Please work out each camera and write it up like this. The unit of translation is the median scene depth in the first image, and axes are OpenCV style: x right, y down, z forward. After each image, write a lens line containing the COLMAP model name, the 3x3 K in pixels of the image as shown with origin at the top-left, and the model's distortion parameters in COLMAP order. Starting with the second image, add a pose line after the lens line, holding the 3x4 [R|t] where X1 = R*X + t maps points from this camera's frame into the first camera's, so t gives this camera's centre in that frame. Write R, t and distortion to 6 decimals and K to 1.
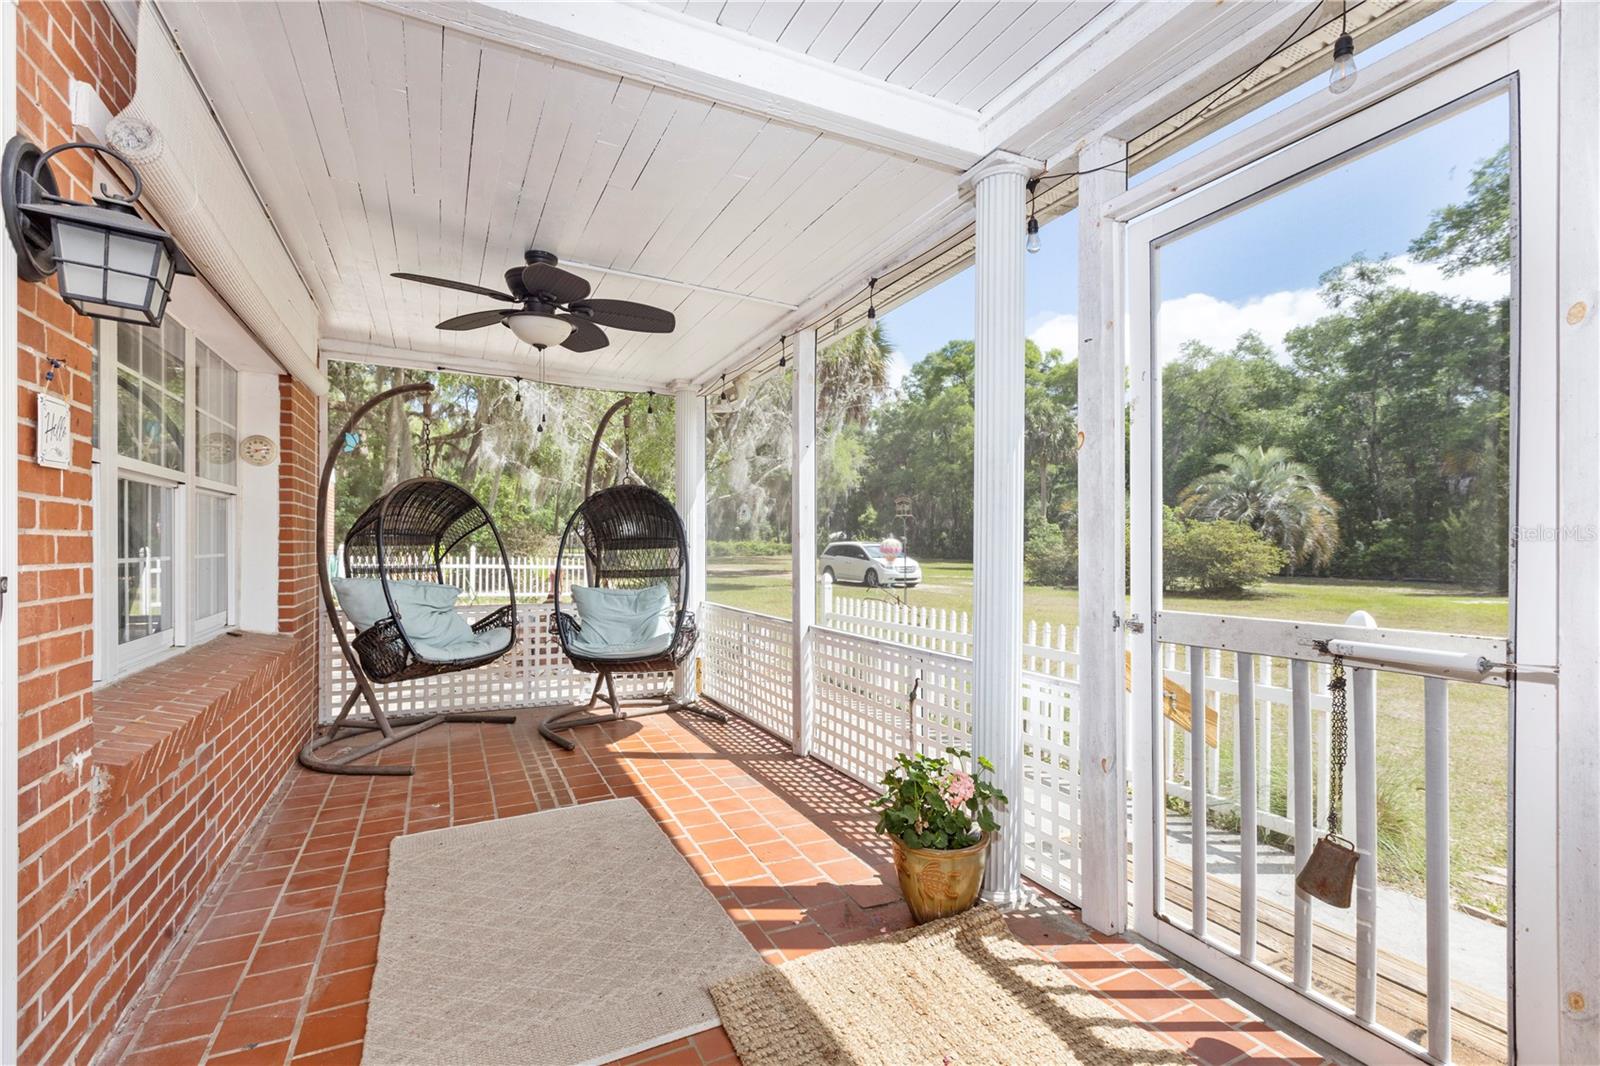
lens RADIAL K [[724.2, 0, 798.6], [0, 724.2, 540.7], [0, 0, 1]] dist [0.001025, -0.000214]
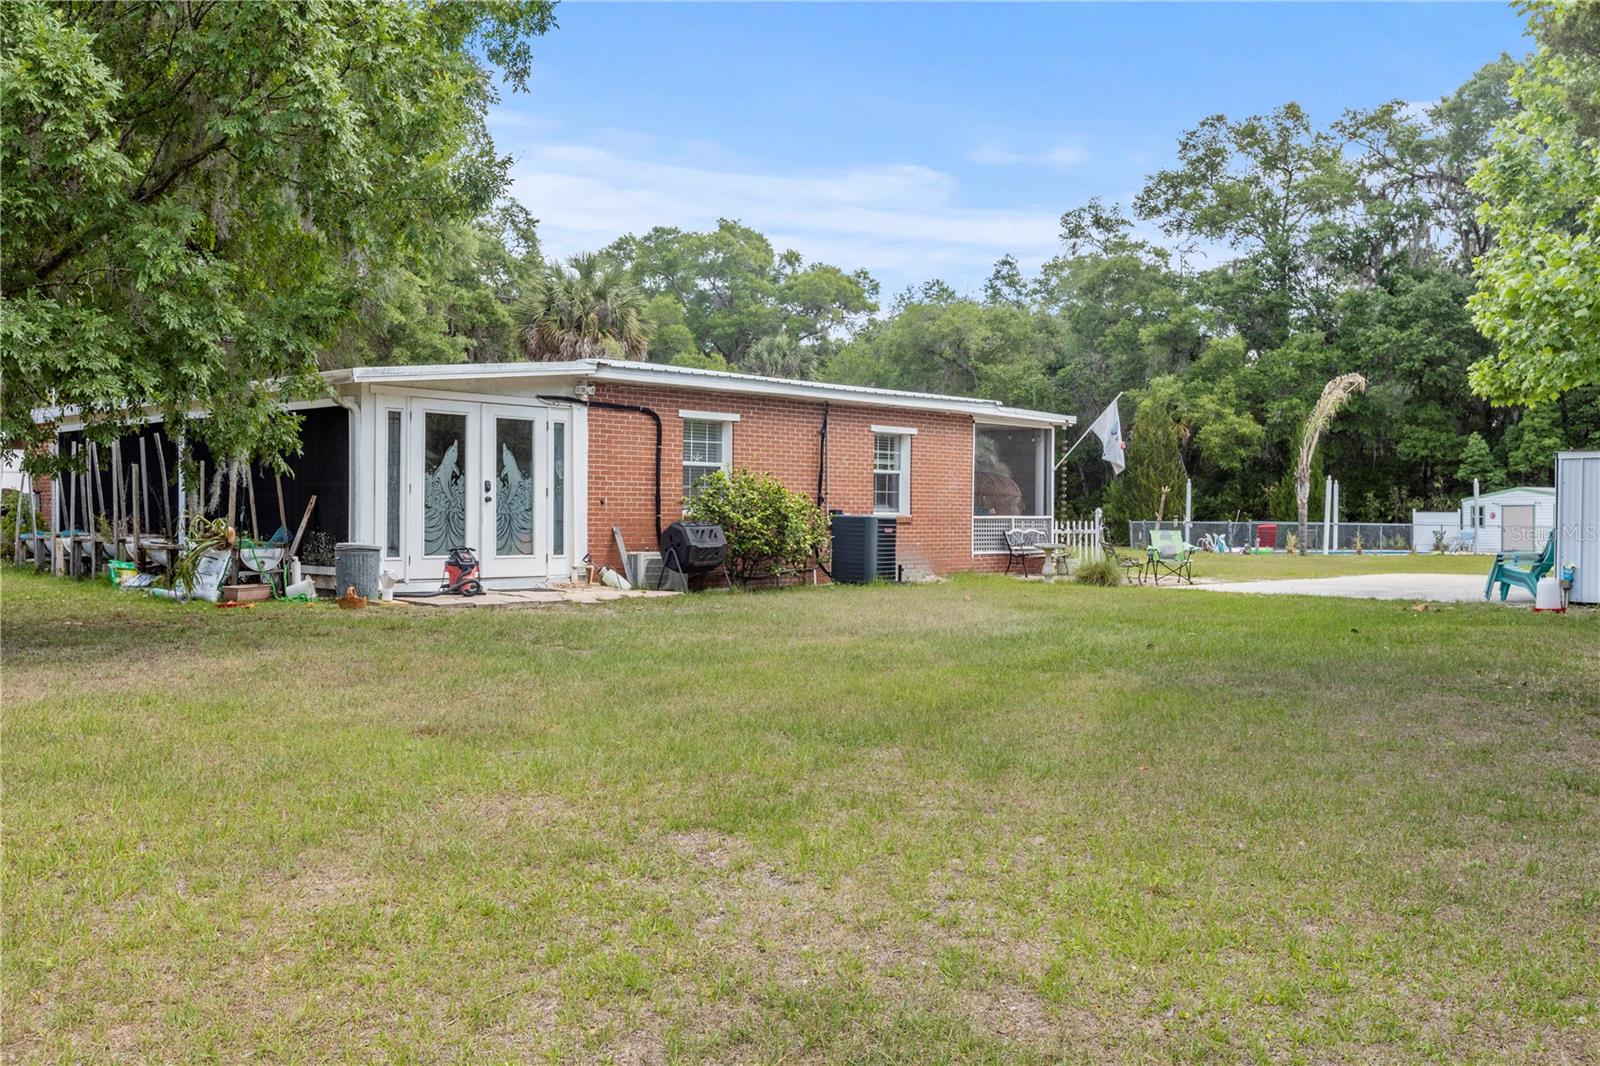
lens RADIAL K [[1431.0, 0, 800.4], [0, 1431.0, 532.2], [0, 0, 1]] dist [-0.002033, 0.026877]
pose [[0.940301, -0.005418, 0.340300, -0.220798], [-0.001556, 0.999794, 0.020218, -0.000825], [-0.340340, -0.019540, 0.940099, -0.621062]]
